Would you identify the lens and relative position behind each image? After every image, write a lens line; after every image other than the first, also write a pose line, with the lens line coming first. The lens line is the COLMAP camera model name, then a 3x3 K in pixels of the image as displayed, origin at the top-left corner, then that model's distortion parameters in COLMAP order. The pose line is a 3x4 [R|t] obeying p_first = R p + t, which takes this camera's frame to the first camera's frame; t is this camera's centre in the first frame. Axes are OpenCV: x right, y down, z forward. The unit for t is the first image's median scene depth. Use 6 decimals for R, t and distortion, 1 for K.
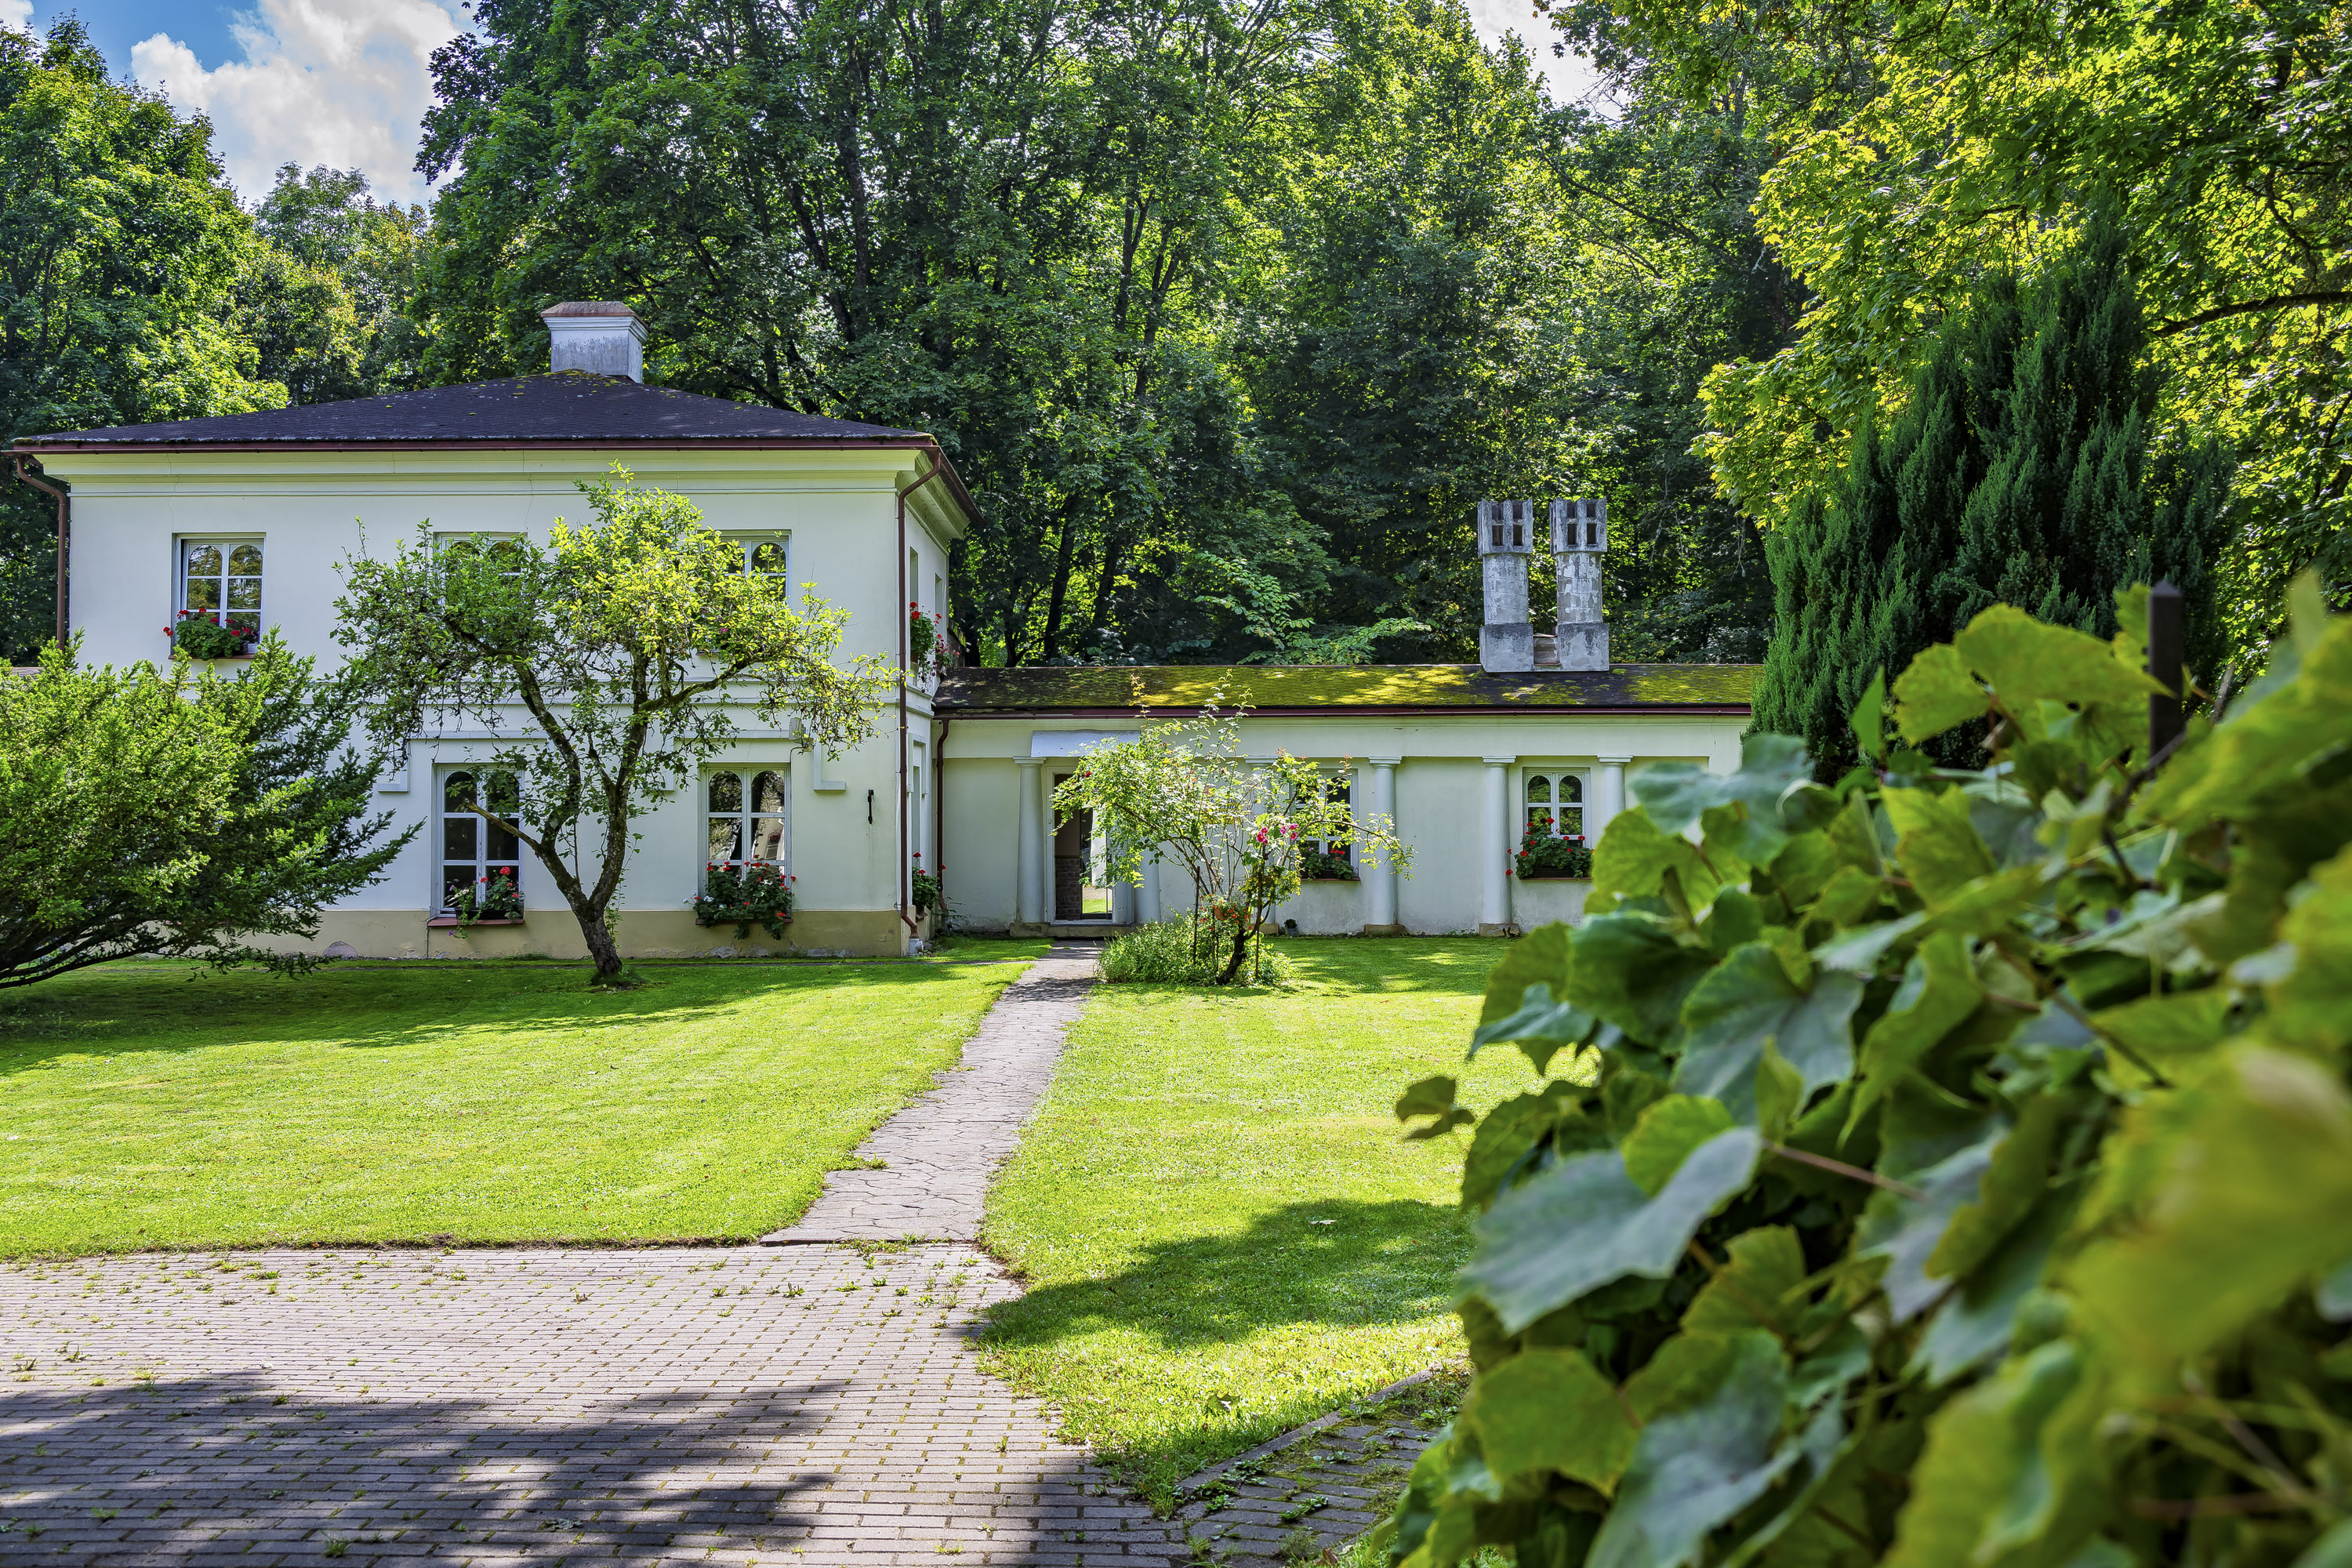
lens RADIAL K [[2619.0, 0, 1105.7], [0, 2619.0, 700.5], [0, 0, 1]] dist [0.002762, -0.028686]
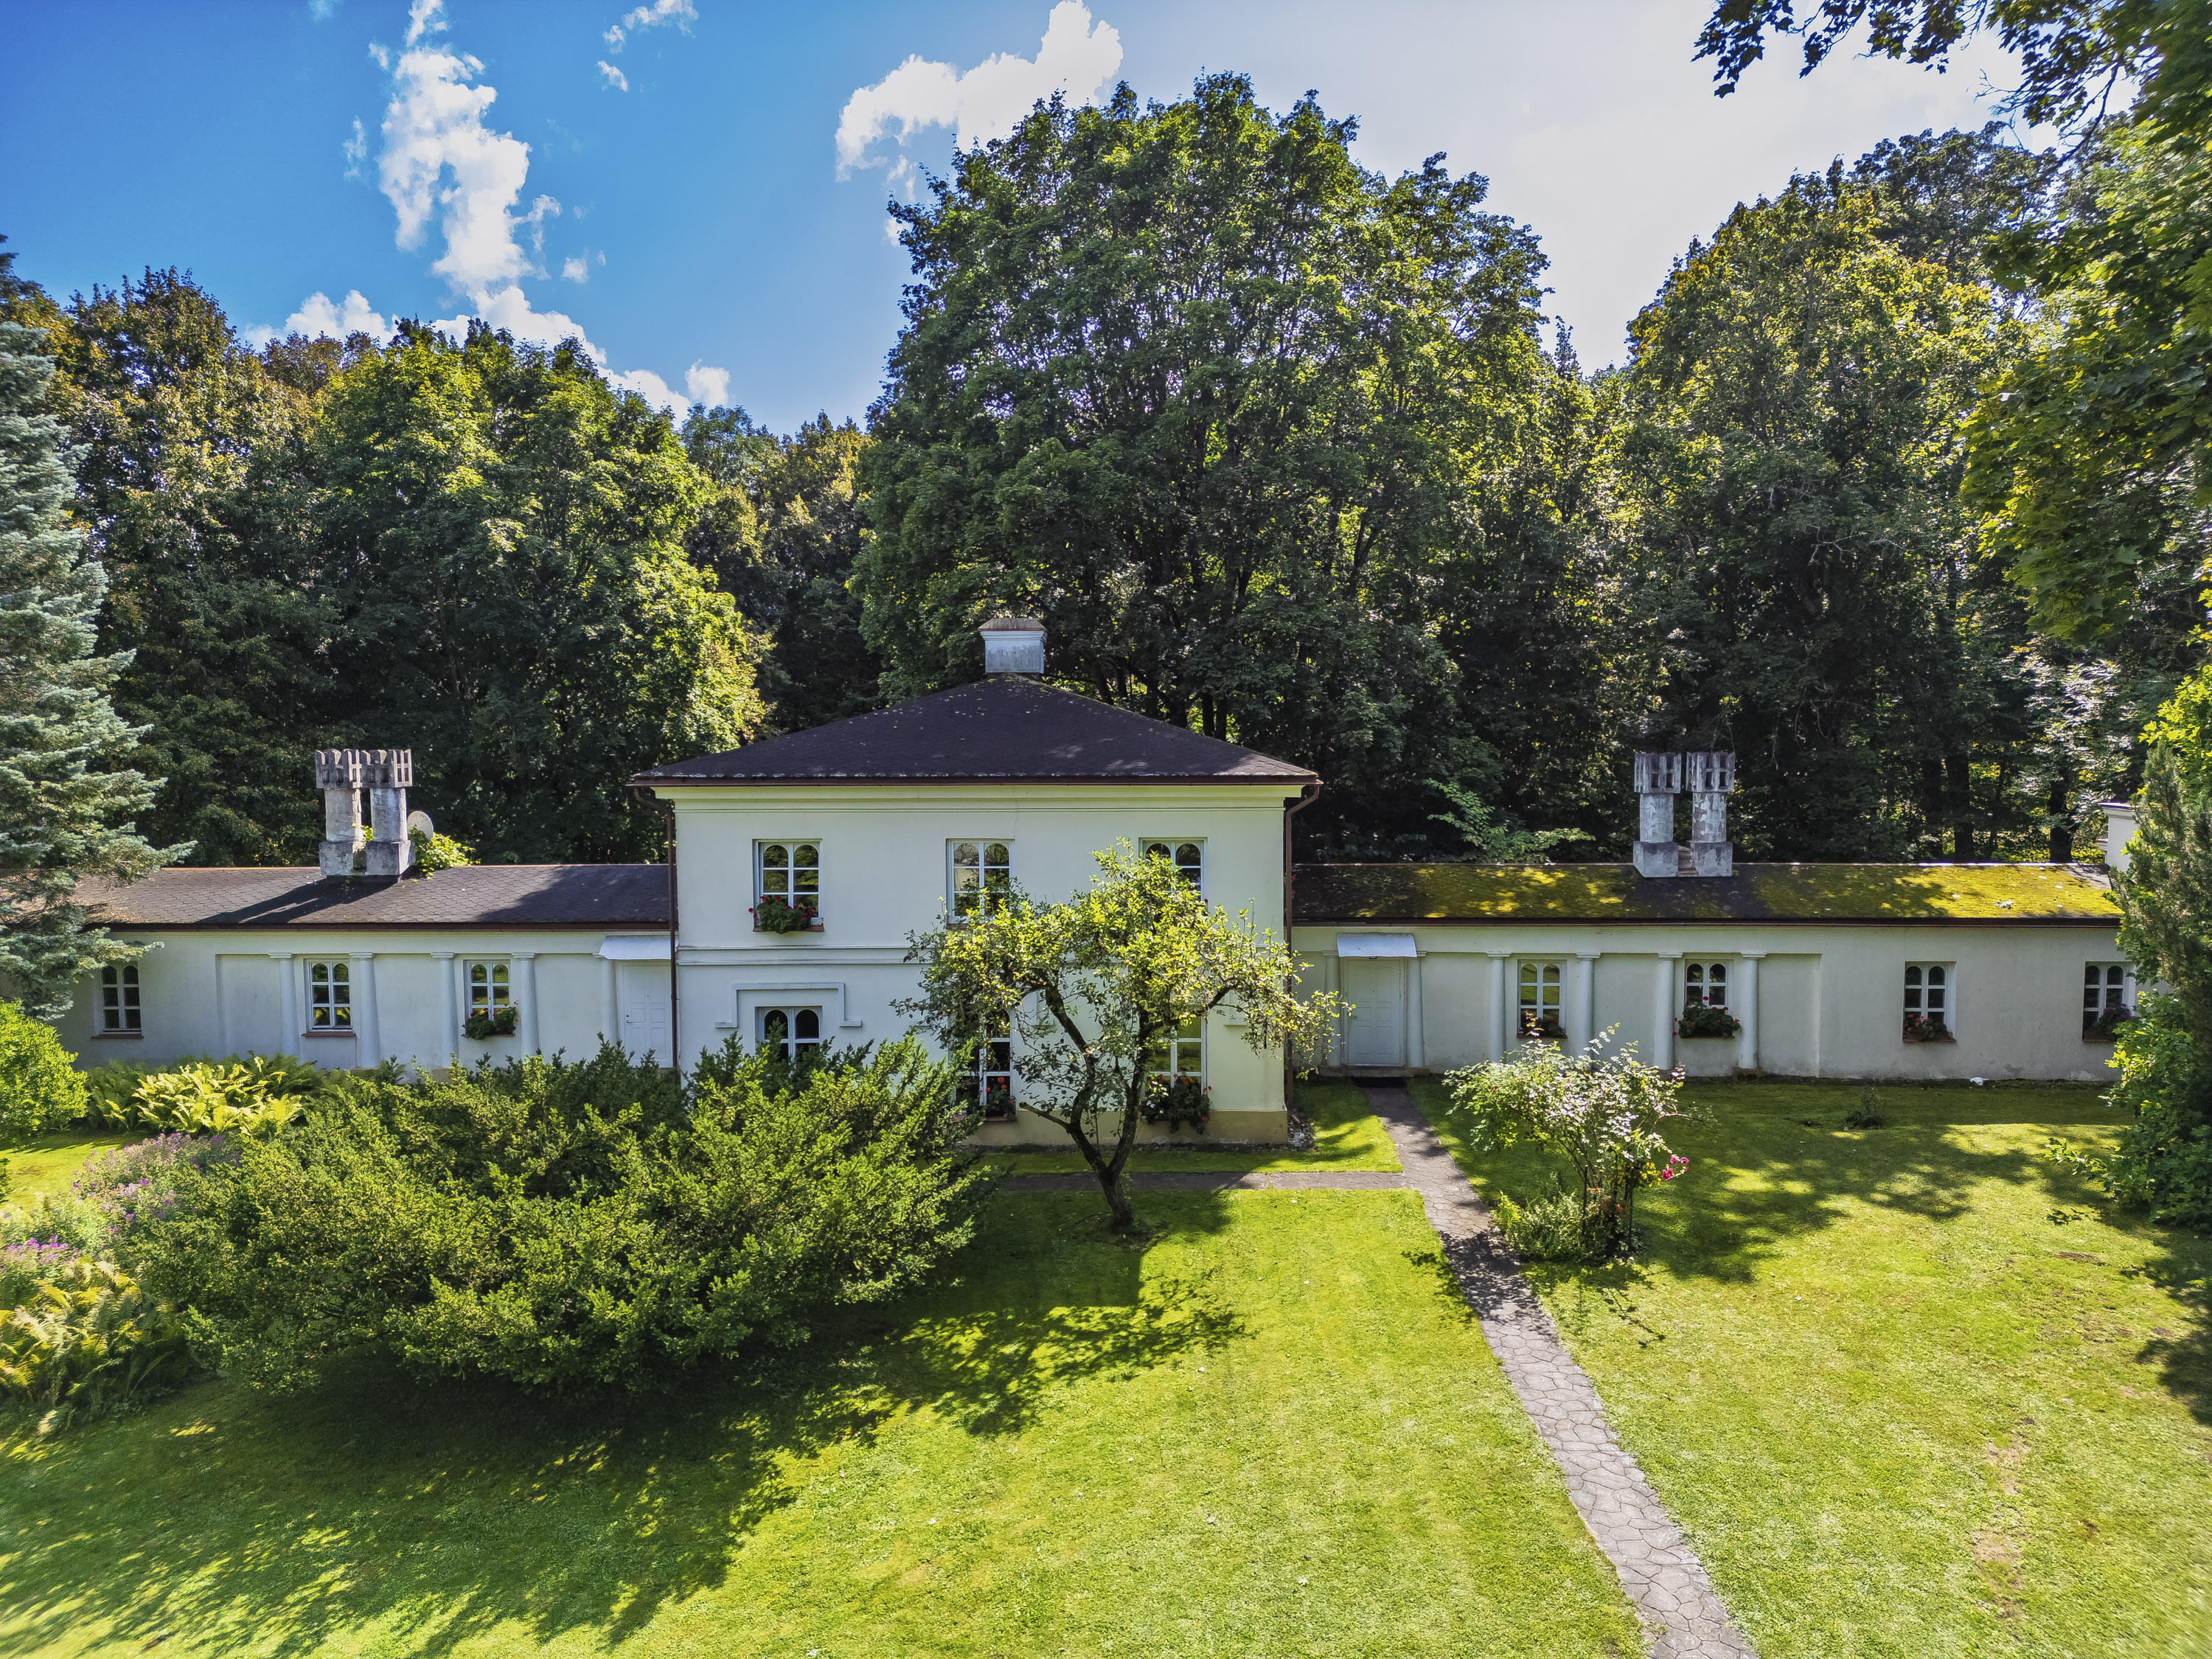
lens RADIAL K [[1540.3, 0, 1127.6], [0, 1540.3, 832.2], [0, 0, 1]] dist [0.085435, -0.087537]
pose [[0.999994, -0.002697, 0.002185, -0.139581], [0.002410, 0.992509, 0.122145, -0.141961], [-0.002499, -0.122139, 0.992510, 0.171783]]
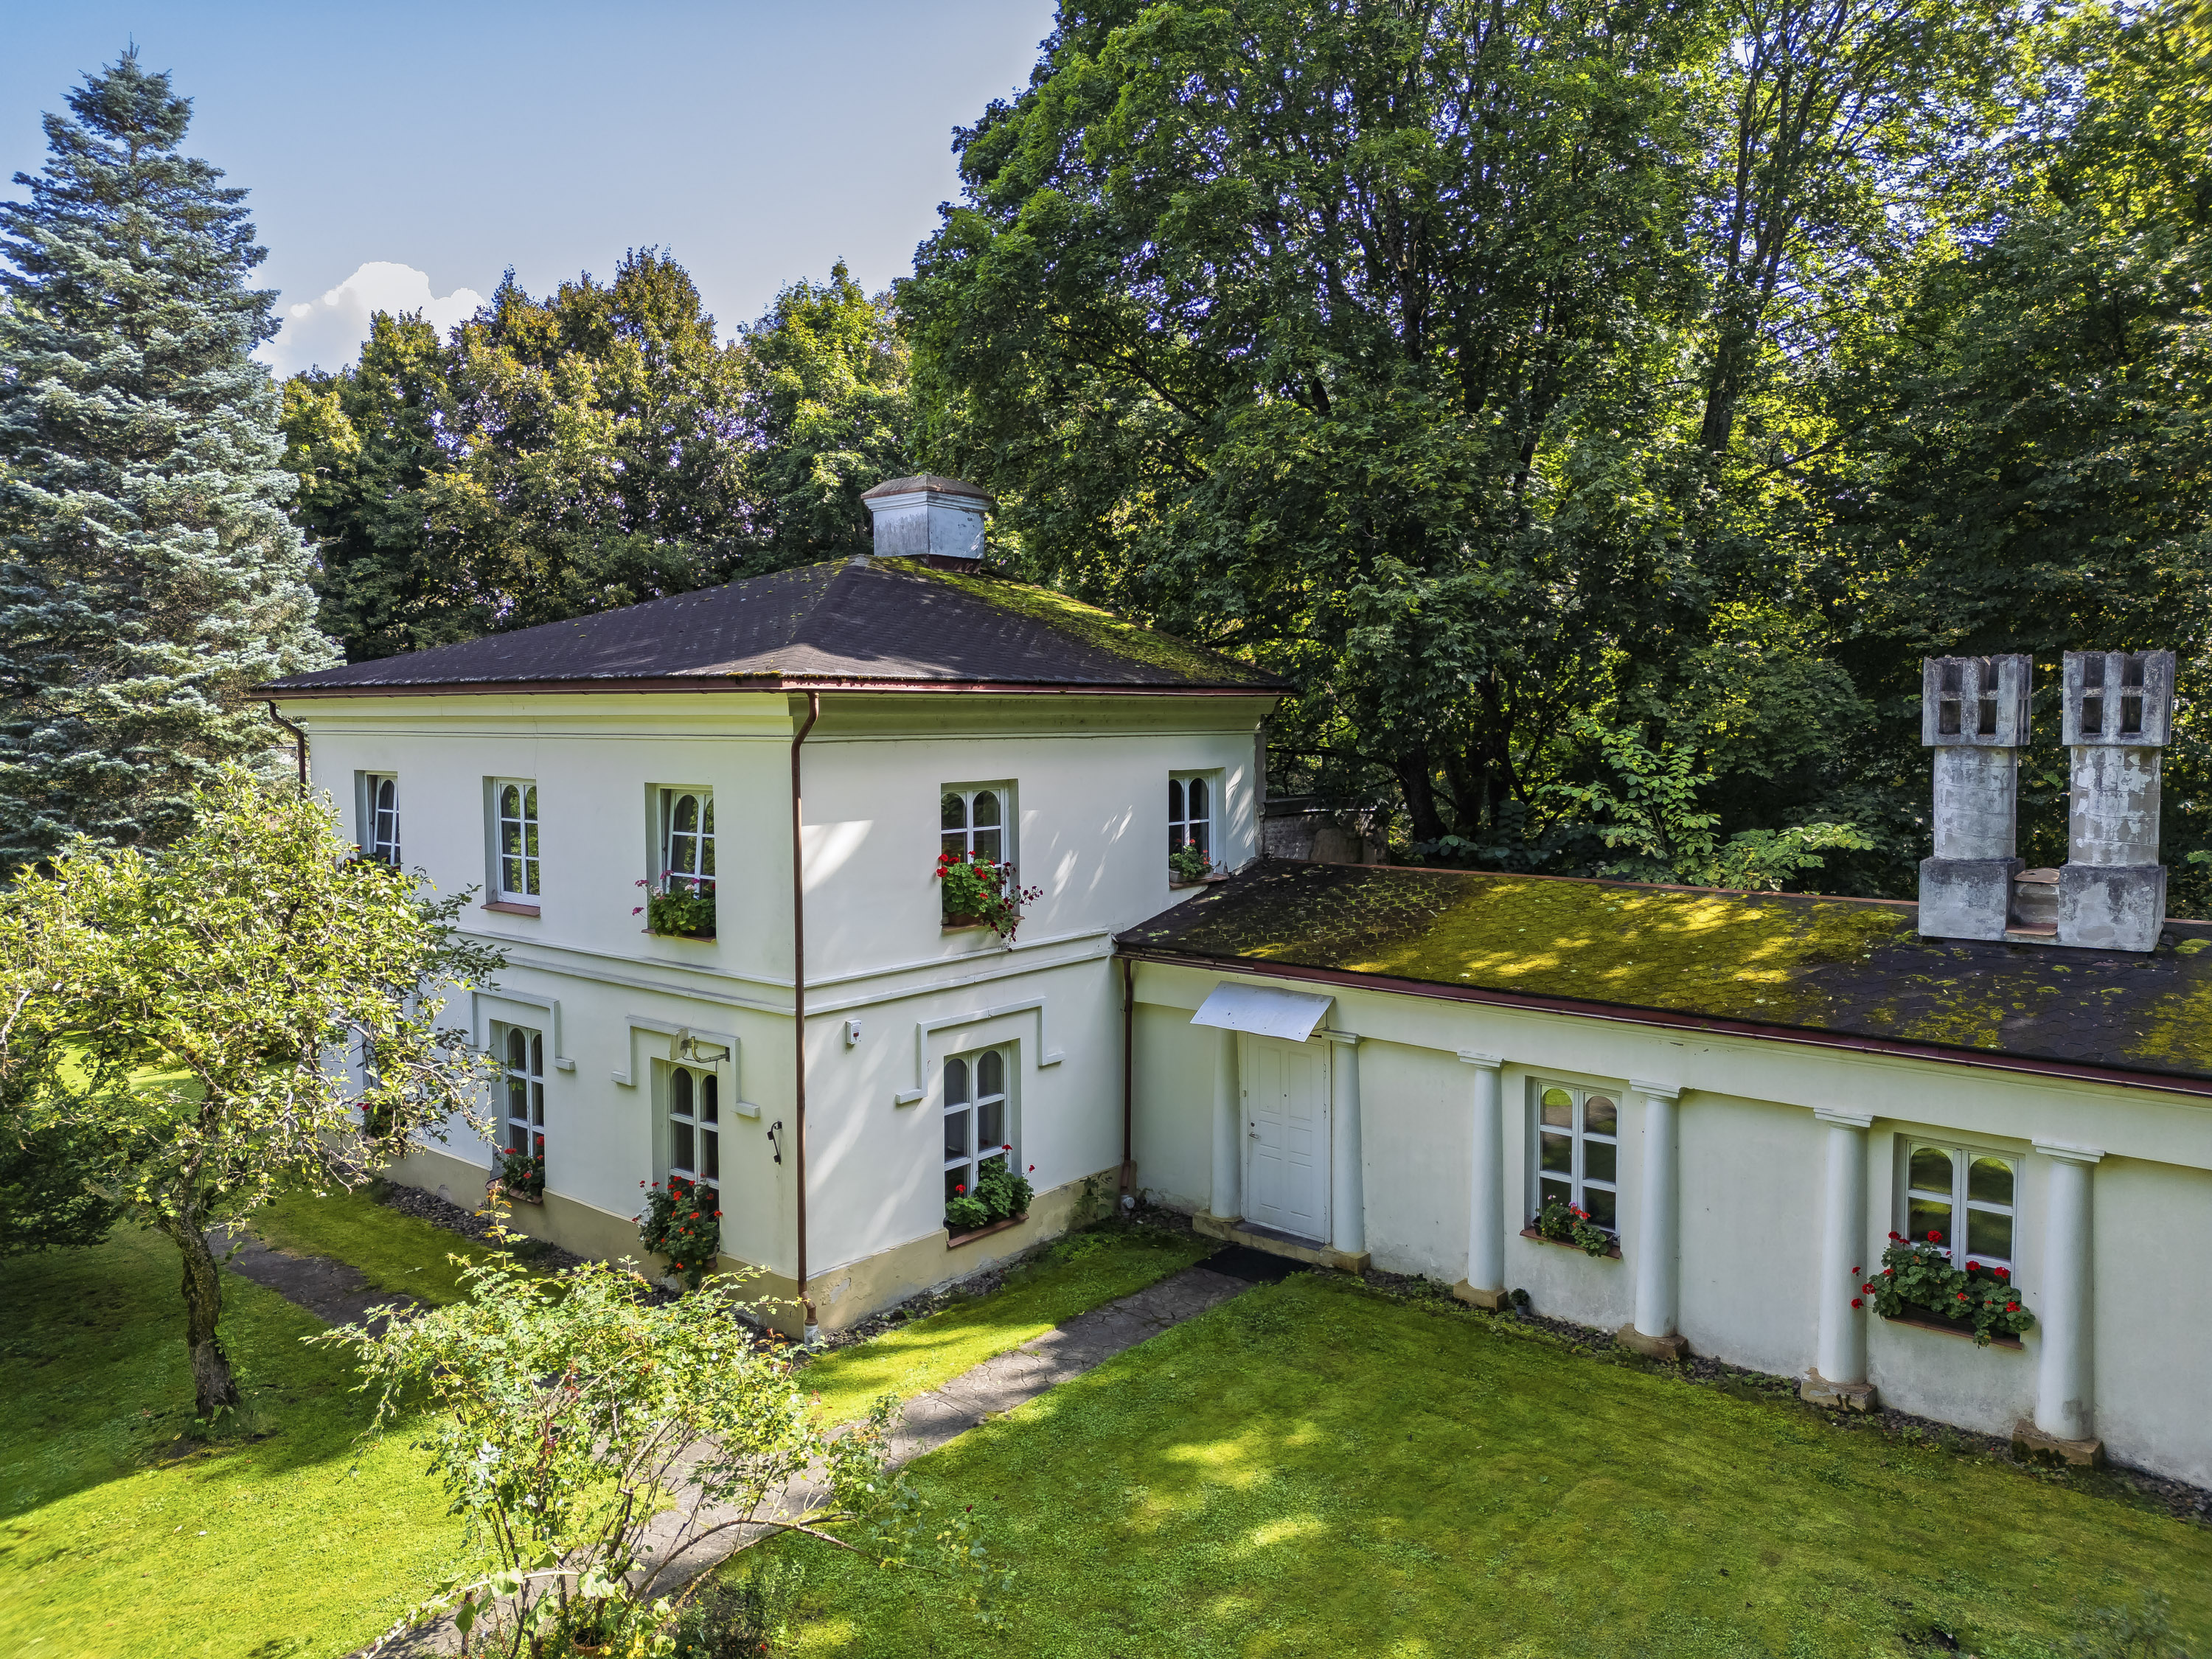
lens RADIAL K [[1540.3, 0, 1127.6], [0, 1540.3, 832.2], [0, 0, 1]] dist [0.085435, -0.087537]
pose [[0.779639, 0.046929, -0.624468, 0.236235], [0.030120, 0.993224, 0.112245, -0.085555], [0.625504, -0.106320, 0.772943, 0.607383]]
